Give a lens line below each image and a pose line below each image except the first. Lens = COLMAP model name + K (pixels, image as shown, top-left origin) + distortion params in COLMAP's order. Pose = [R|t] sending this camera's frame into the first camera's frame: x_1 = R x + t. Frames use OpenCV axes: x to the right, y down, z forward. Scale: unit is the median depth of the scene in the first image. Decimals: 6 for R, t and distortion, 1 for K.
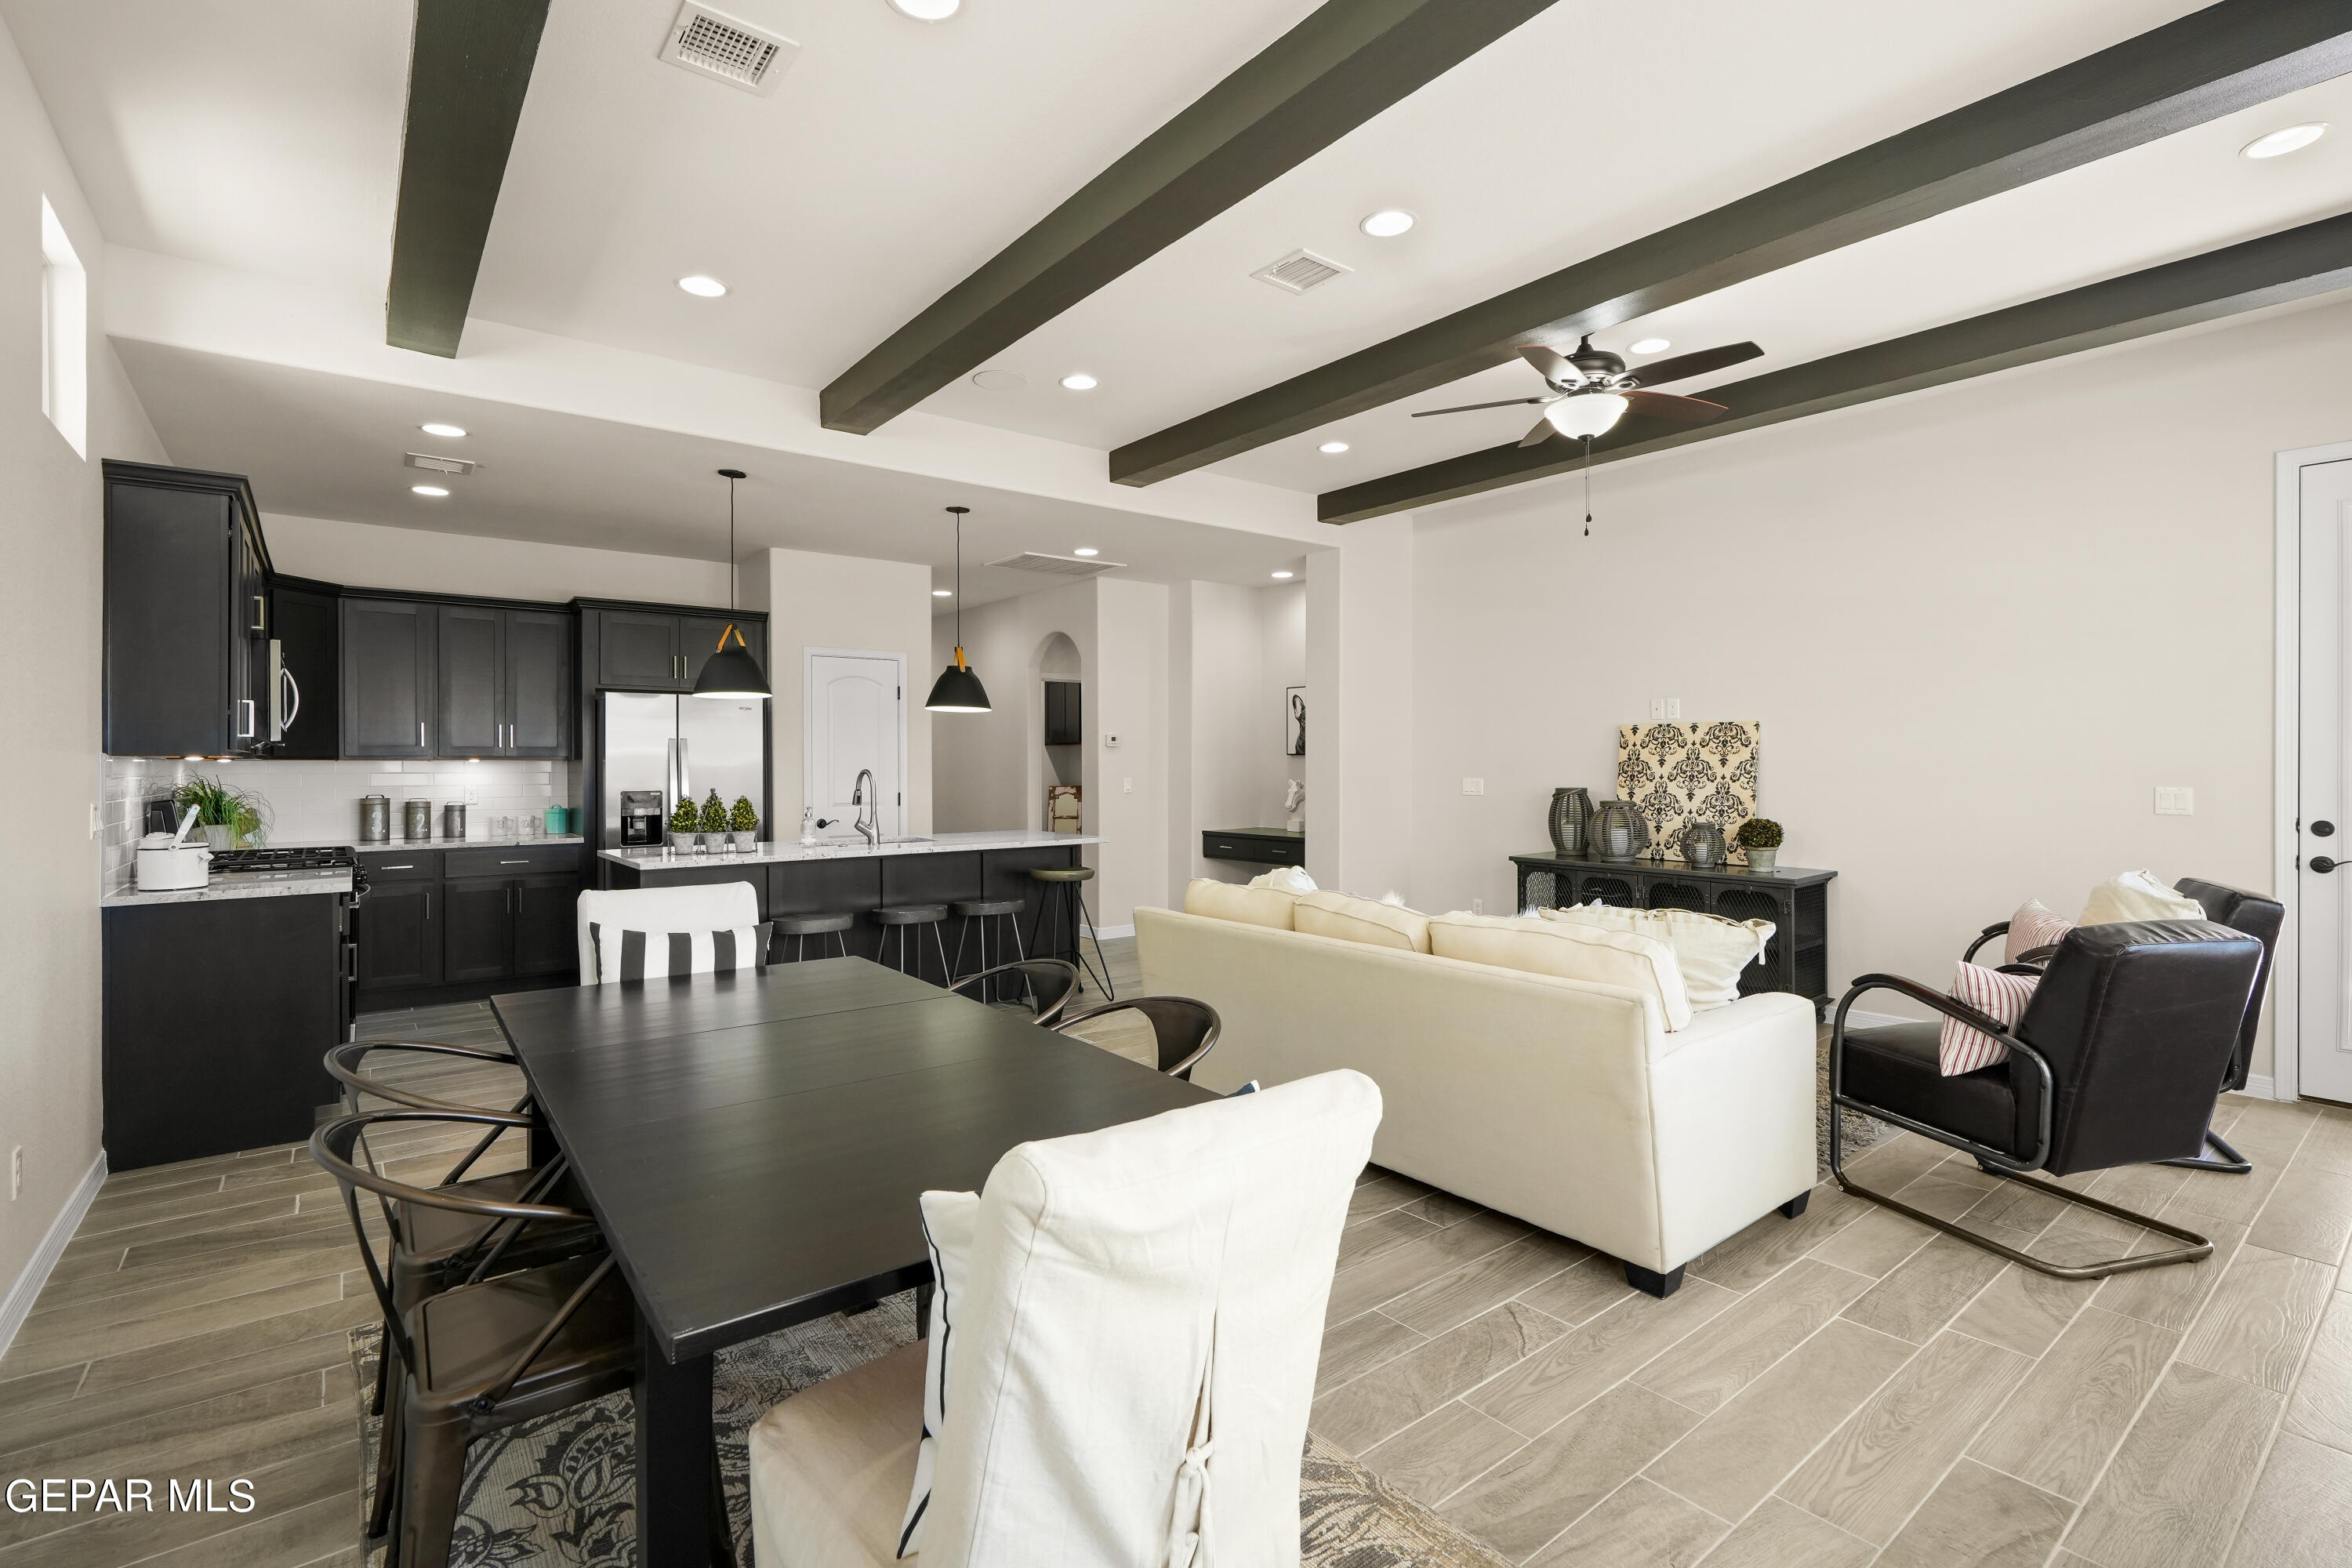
lens RADIAL K [[1064.4, 0, 1180.3], [0, 1064.4, 758.7], [0, 0, 1]] dist [-0.002728, 0.001338]
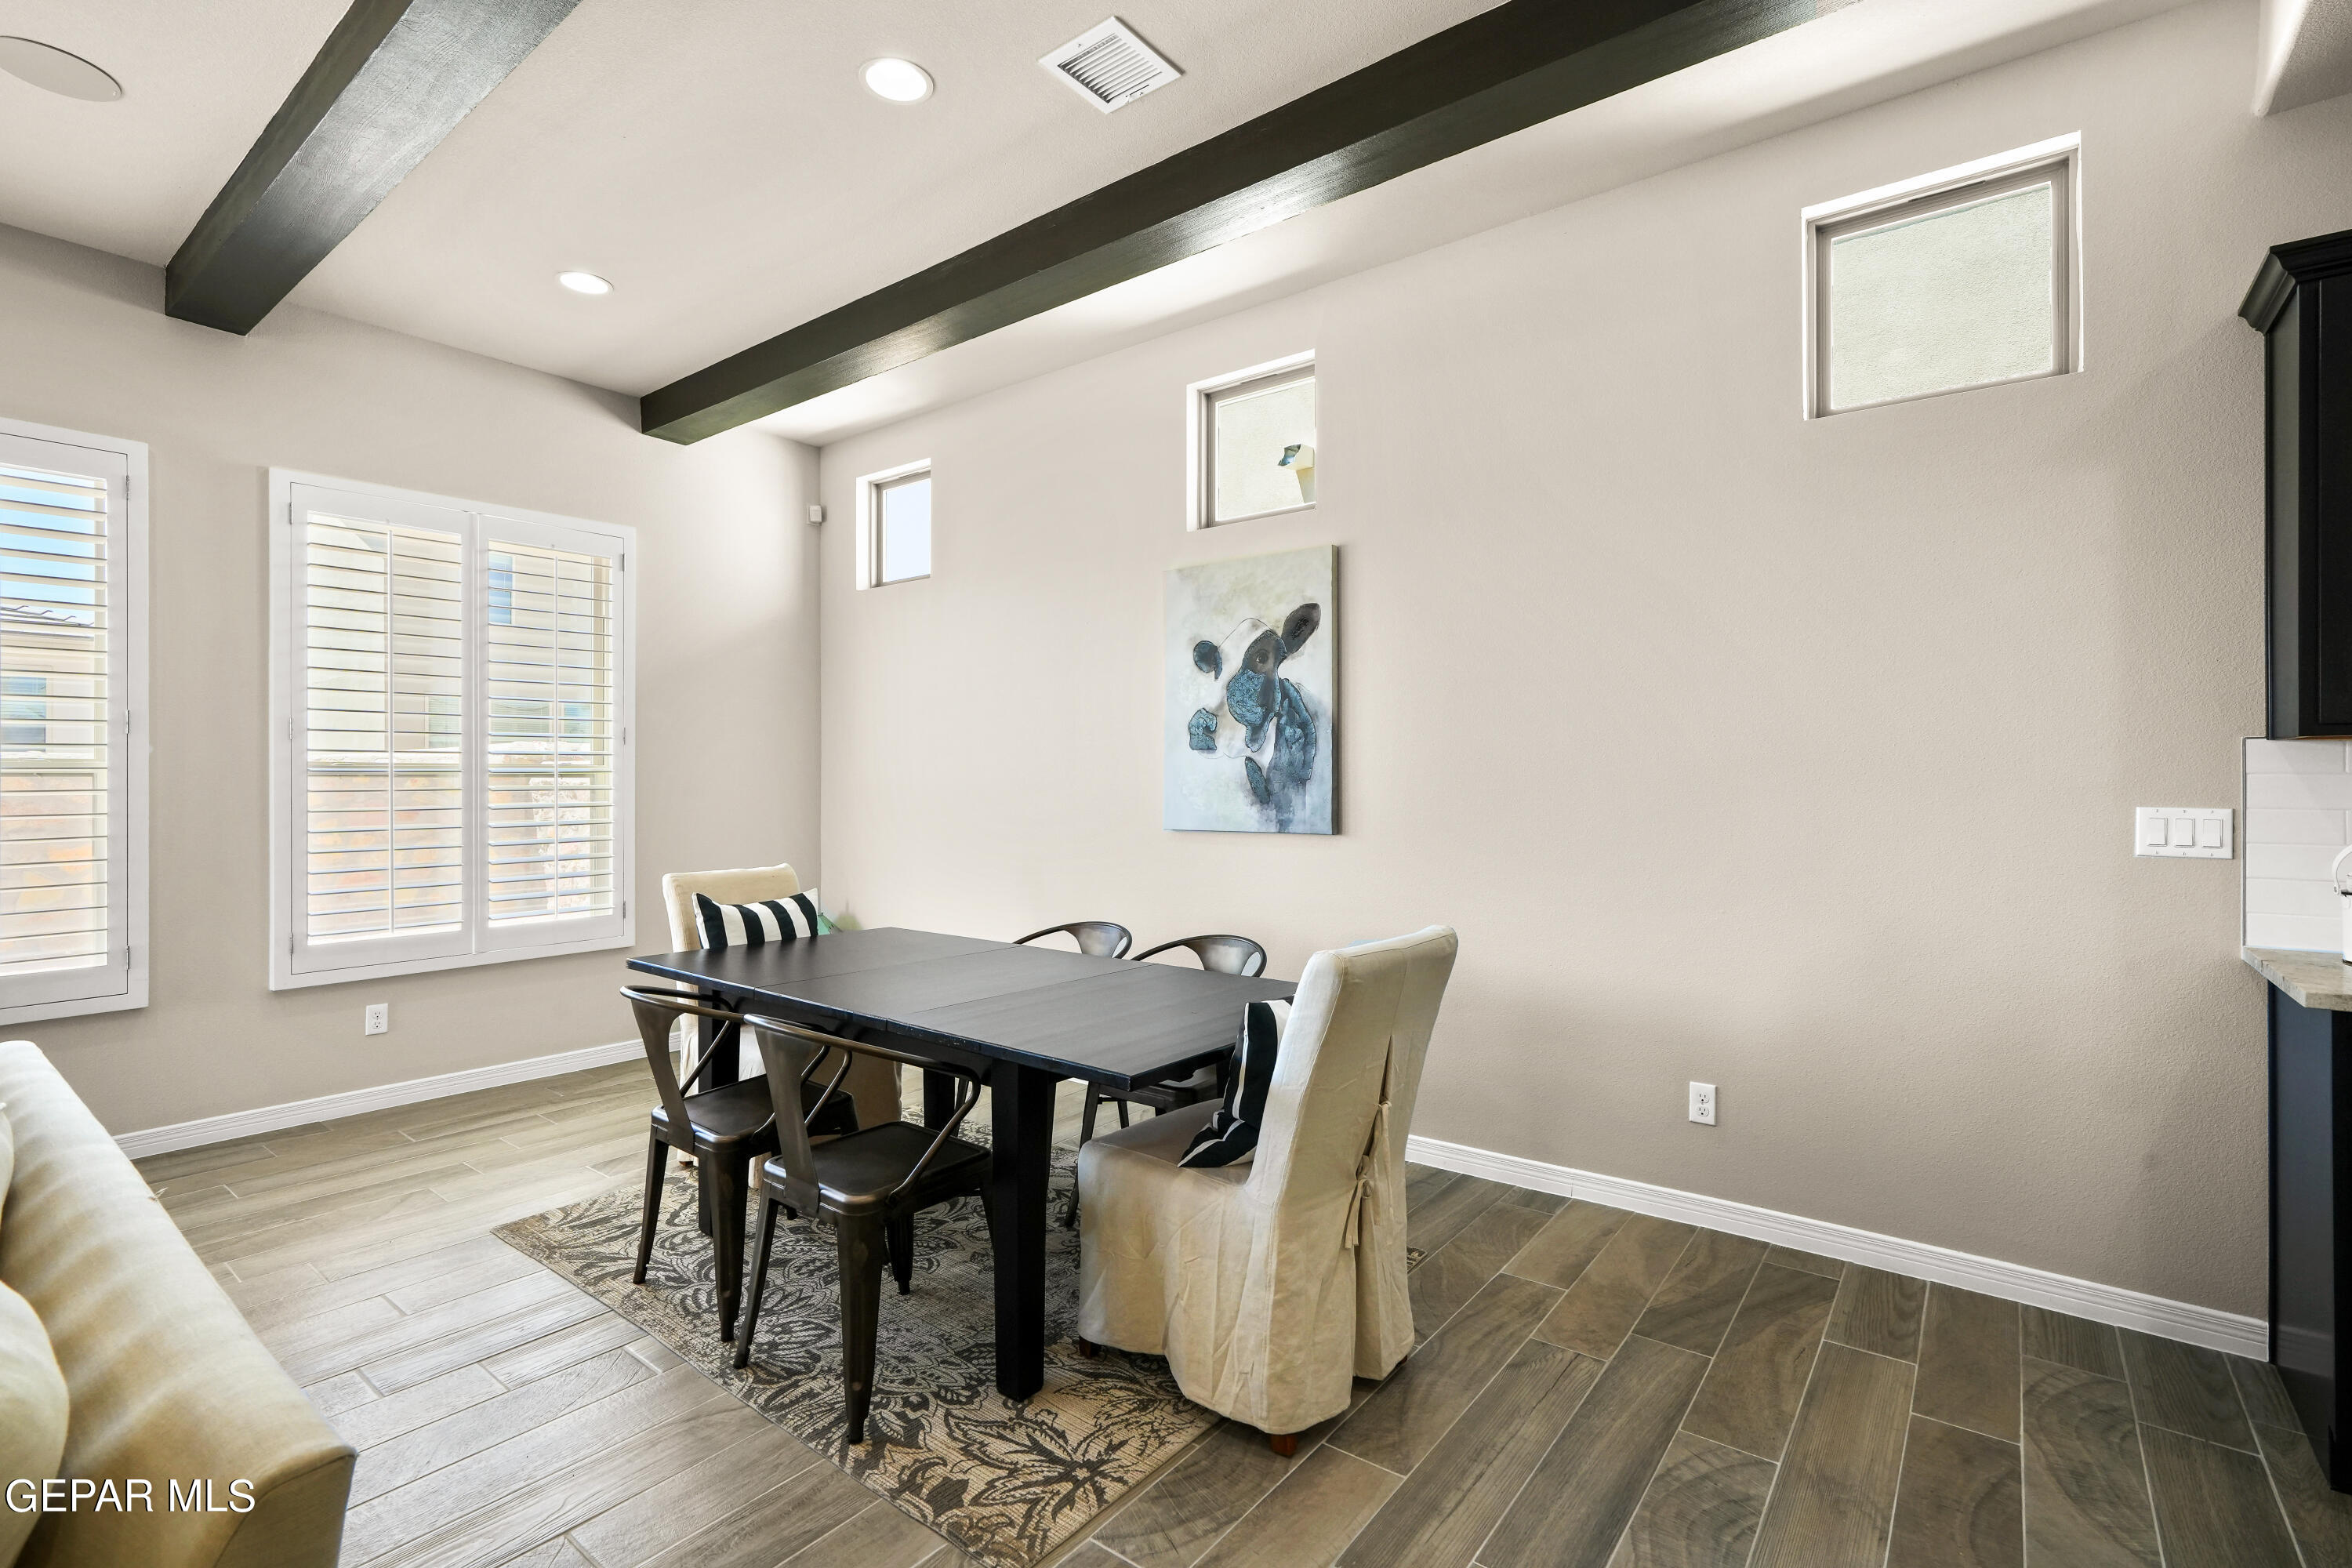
lens RADIAL K [[1070.2, 0, 1175.9], [0, 1070.2, 780.5], [0, 0, 1]] dist [-0.010358, 0.007469]
pose [[-0.971170, 0.005244, -0.238332, -0.105827], [0.005596, 0.999984, -0.000798, 0.011675], [0.238324, -0.002109, -0.971183, 0.889654]]
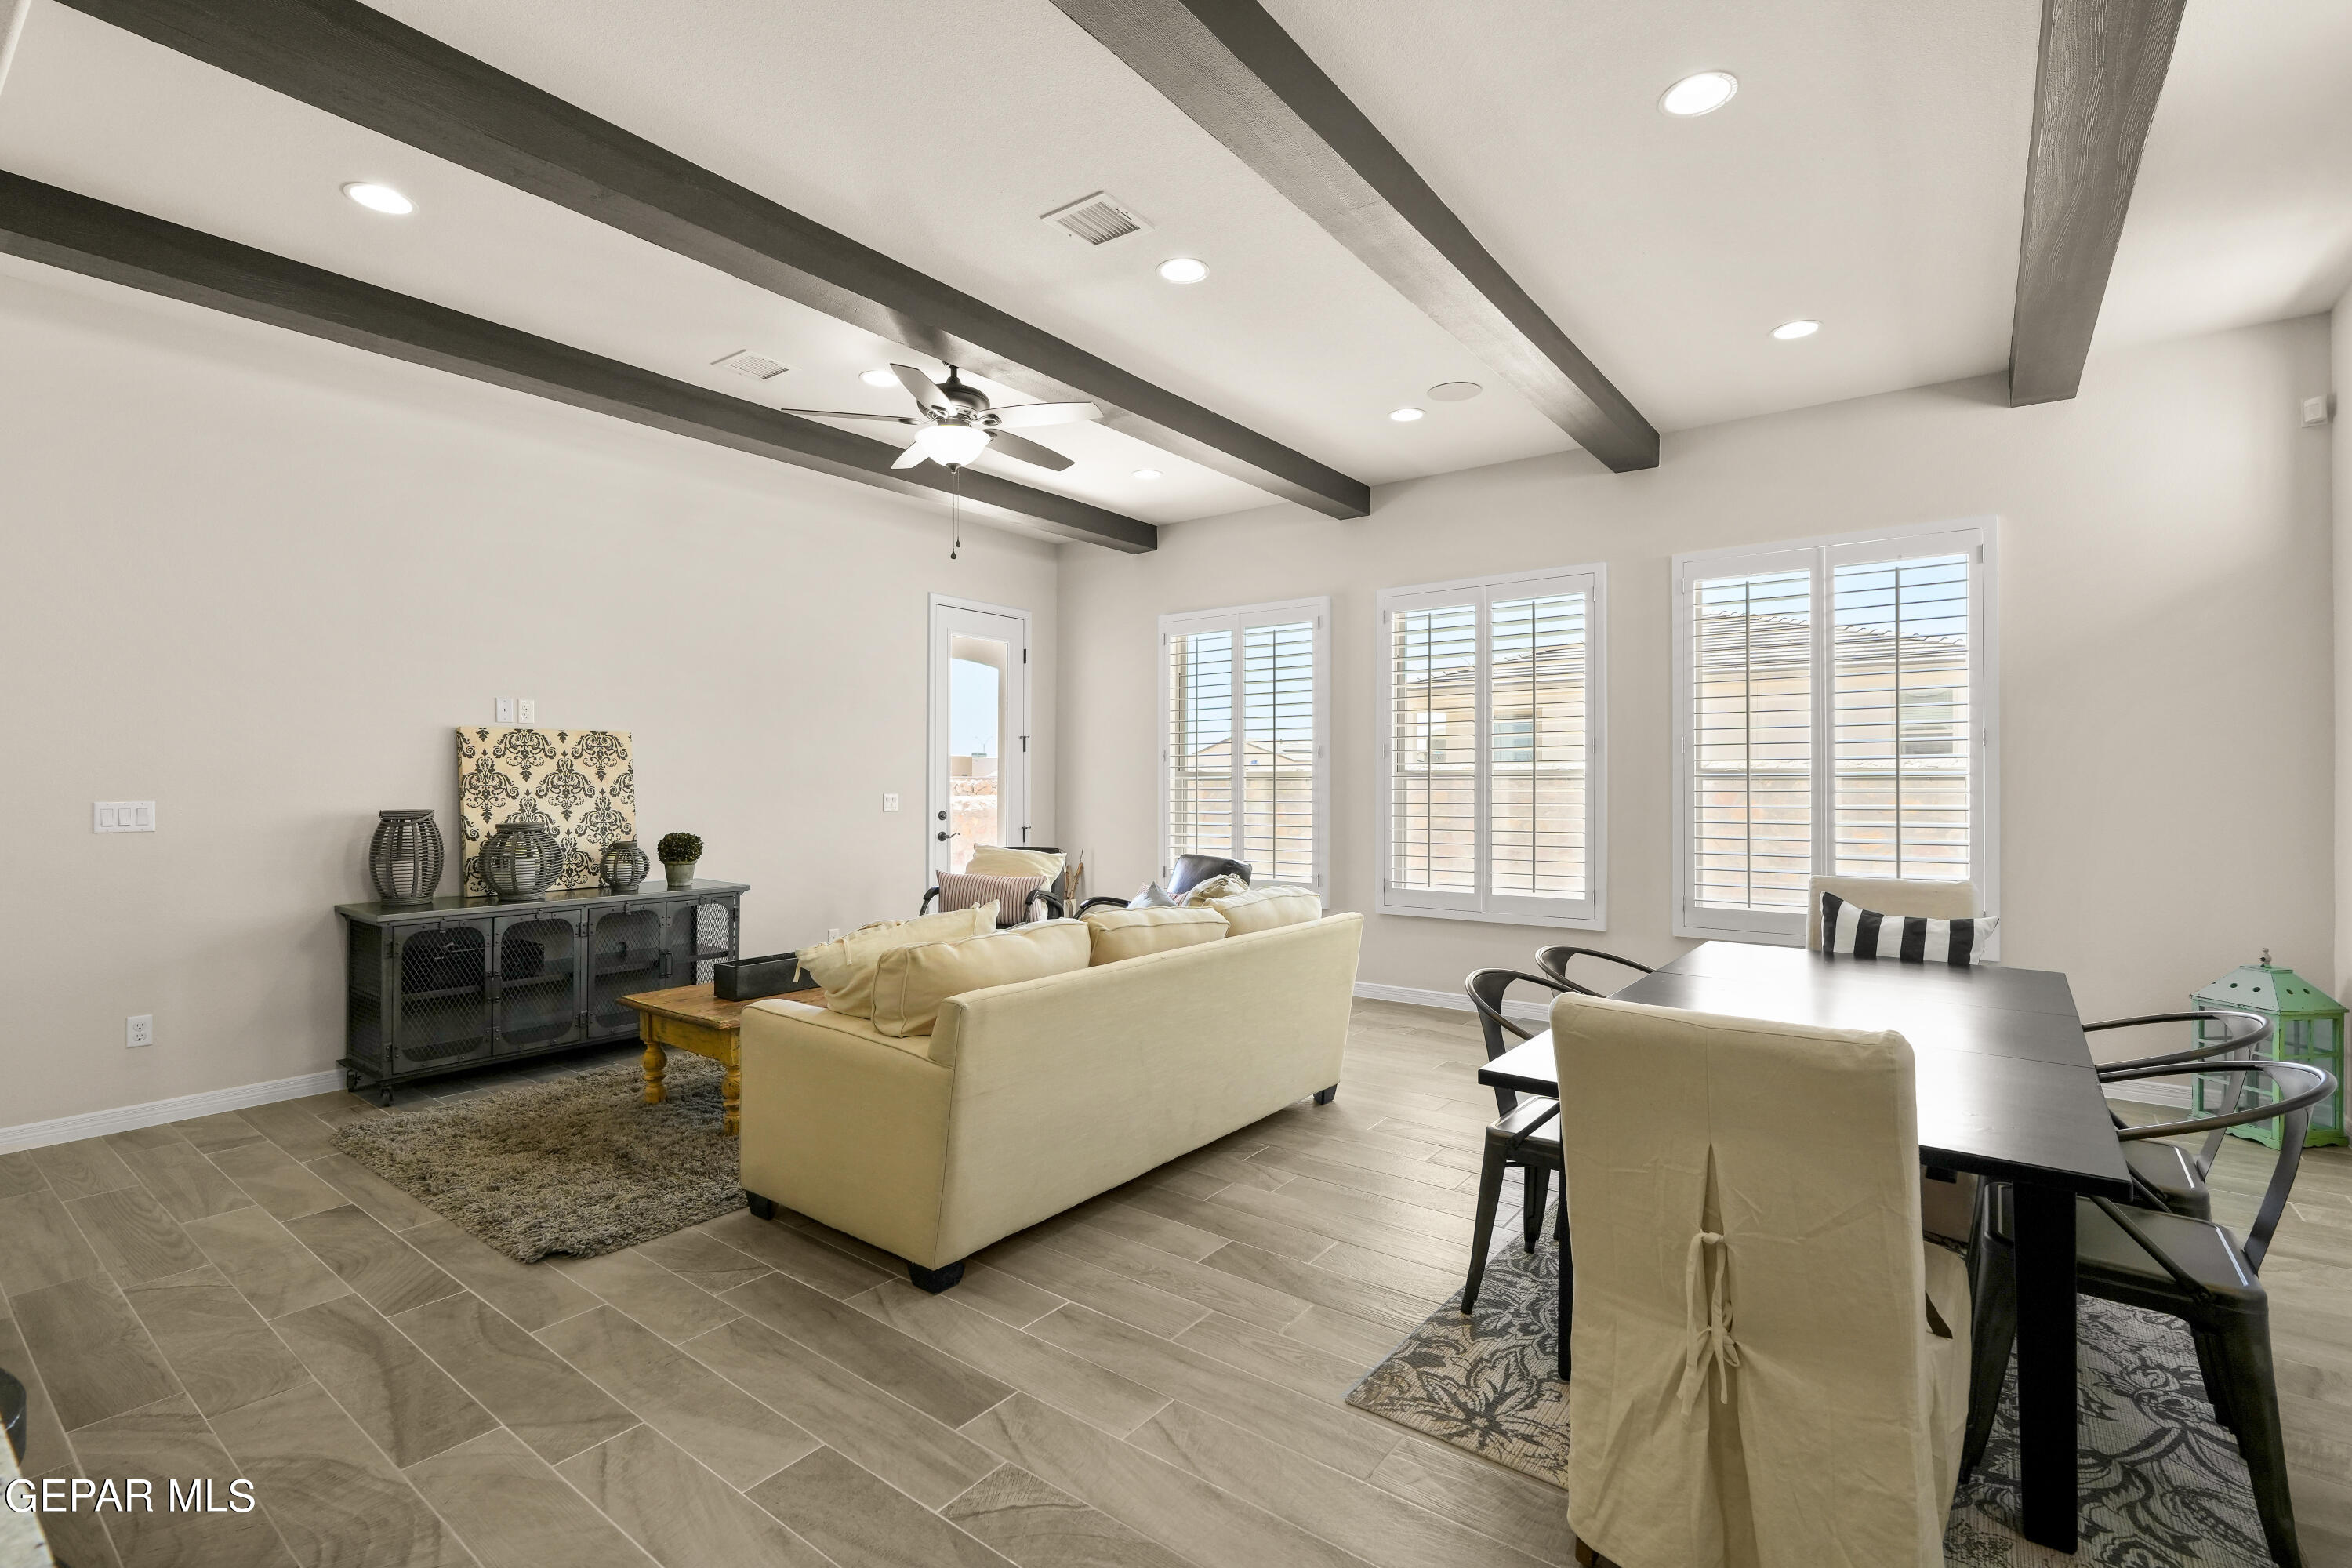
lens RADIAL K [[1064.4, 0, 1180.3], [0, 1064.4, 758.7], [0, 0, 1]] dist [-0.002728, 0.001338]
pose [[-0.250648, 0.022811, 0.967810, -0.495335], [-0.002351, 0.999705, -0.024171, 0.009867], [-0.968075, -0.008334, -0.250520, 0.747920]]
